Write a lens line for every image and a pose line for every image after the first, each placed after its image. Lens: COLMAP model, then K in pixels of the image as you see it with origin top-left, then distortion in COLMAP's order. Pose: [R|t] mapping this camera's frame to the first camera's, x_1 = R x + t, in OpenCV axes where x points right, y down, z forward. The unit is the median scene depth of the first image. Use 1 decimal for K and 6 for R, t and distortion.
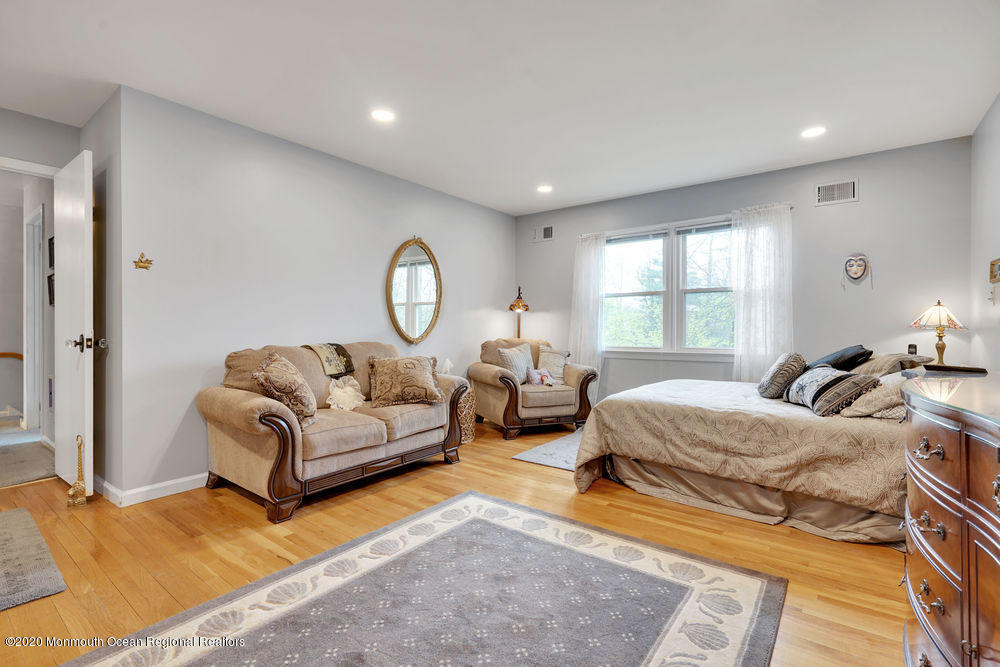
lens RADIAL K [[451.8, 0, 494.1], [0, 451.8, 329.1], [0, 0, 1]] dist [-0.002517, 0.000521]
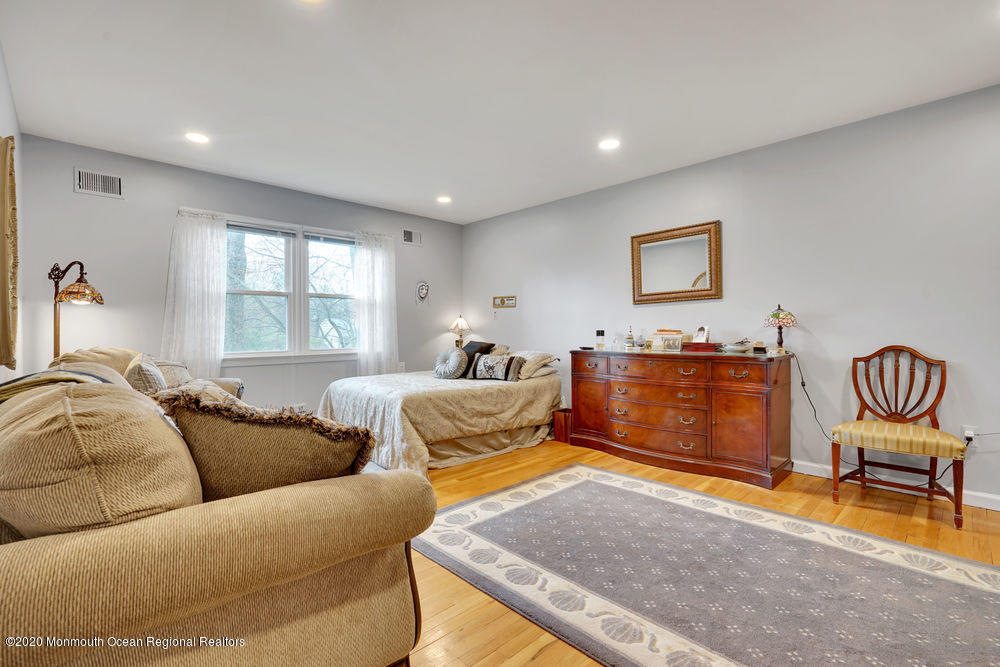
lens RADIAL K [[451.8, 0, 492.3], [0, 451.8, 332.9], [0, 0, 1]] dist [-0.002517, 0.000521]
pose [[0.161233, -0.005292, 0.986902, -0.858080], [0.004417, 0.999979, 0.004640, -0.001099], [-0.986907, 0.003611, 0.161253, 0.694384]]
